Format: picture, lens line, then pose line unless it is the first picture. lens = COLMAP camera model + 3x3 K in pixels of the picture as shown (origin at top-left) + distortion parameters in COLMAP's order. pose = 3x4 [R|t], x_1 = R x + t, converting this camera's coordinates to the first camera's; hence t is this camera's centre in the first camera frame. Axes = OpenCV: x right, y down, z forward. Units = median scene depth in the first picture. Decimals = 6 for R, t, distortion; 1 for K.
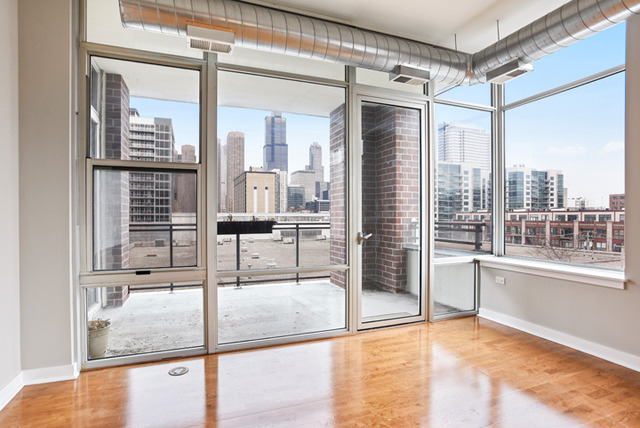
lens RADIAL K [[339.4, 0, 321.5], [0, 339.4, 217.2], [0, 0, 1]] dist [-0.045858, 0.000628]
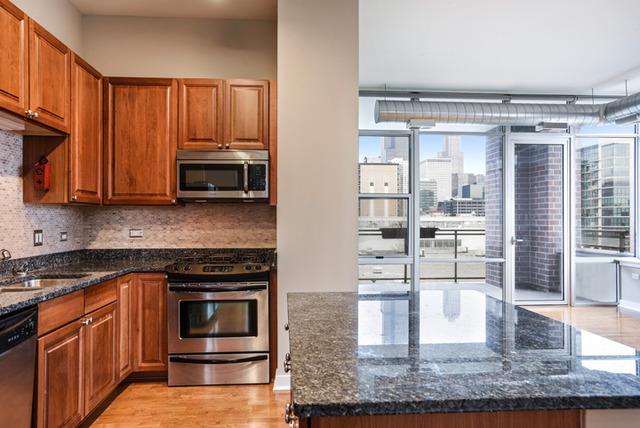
lens RADIAL K [[447.5, 0, 320.5], [0, 447.5, 219.4], [0, 0, 1]] dist [0.001870, 0.006717]
pose [[0.954621, 0.000456, -0.297823, -0.060989], [-0.002138, 0.999984, -0.005321, -0.009423], [0.297815, 0.005717, 0.954606, -0.638765]]
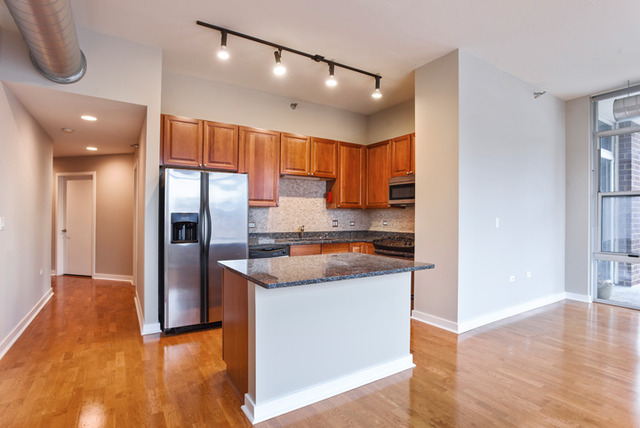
lens RADIAL K [[331.1, 0, 320.0], [0, 331.1, 214.0], [0, 0, 1]] dist [-0.030932, 0.000439]
pose [[0.196747, -0.003521, -0.980448, 0.371262], [-0.011607, 0.999915, -0.005920, -0.010197], [0.980386, 0.012545, 0.196690, -0.435686]]
